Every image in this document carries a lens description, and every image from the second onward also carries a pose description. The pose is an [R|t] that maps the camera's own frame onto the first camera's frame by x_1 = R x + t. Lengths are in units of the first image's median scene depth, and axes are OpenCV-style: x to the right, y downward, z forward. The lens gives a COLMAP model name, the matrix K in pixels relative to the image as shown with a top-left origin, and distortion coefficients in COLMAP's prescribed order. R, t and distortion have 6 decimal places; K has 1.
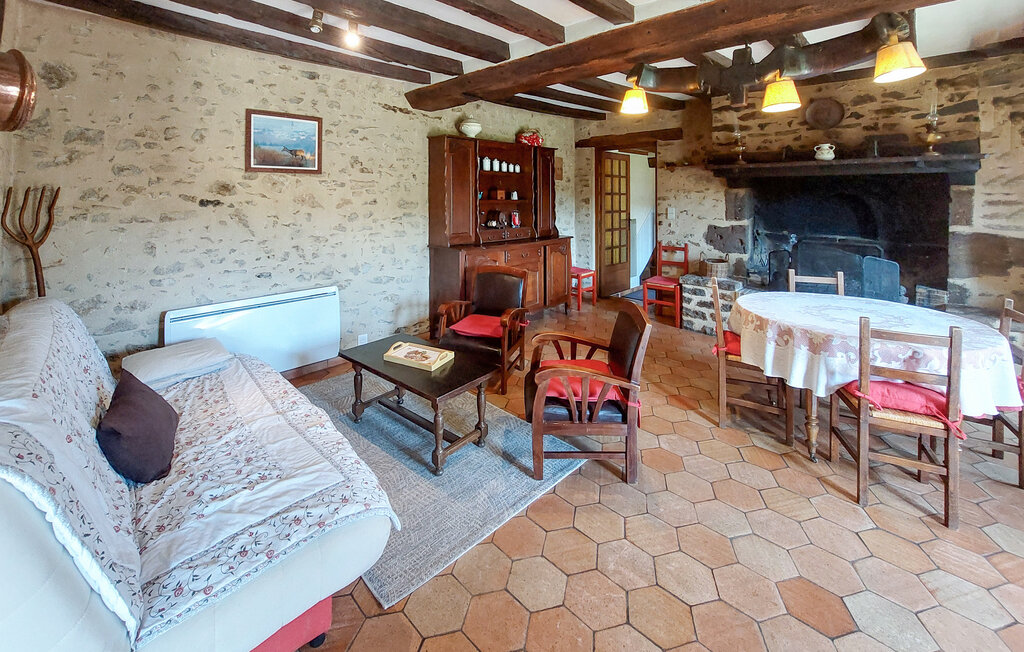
lens RADIAL K [[418.6, 0, 480.6], [0, 418.6, 192.4], [0, 0, 1]] dist [-0.014532, -0.000159]
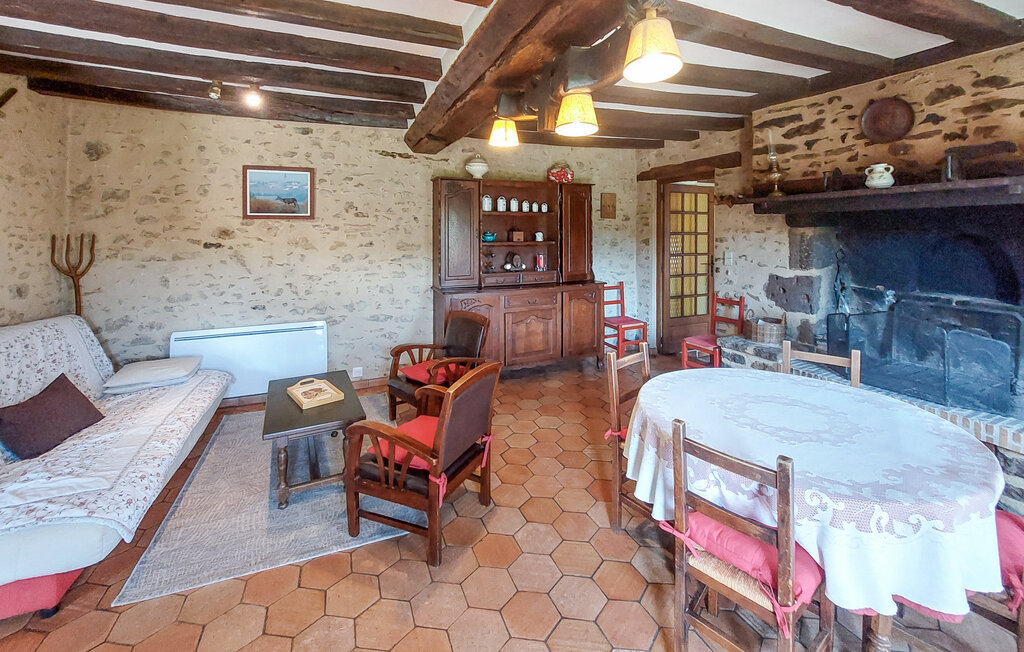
lens RADIAL K [[421.1, 0, 512.2], [0, 421.1, 234.4], [0, 0, 1]] dist [-0.014611, -0.000002]
pose [[0.939673, -0.003591, -0.342054, 0.473788], [0.007229, 0.999930, 0.009362, -0.009761], [0.341997, -0.011270, 0.939634, 0.127524]]
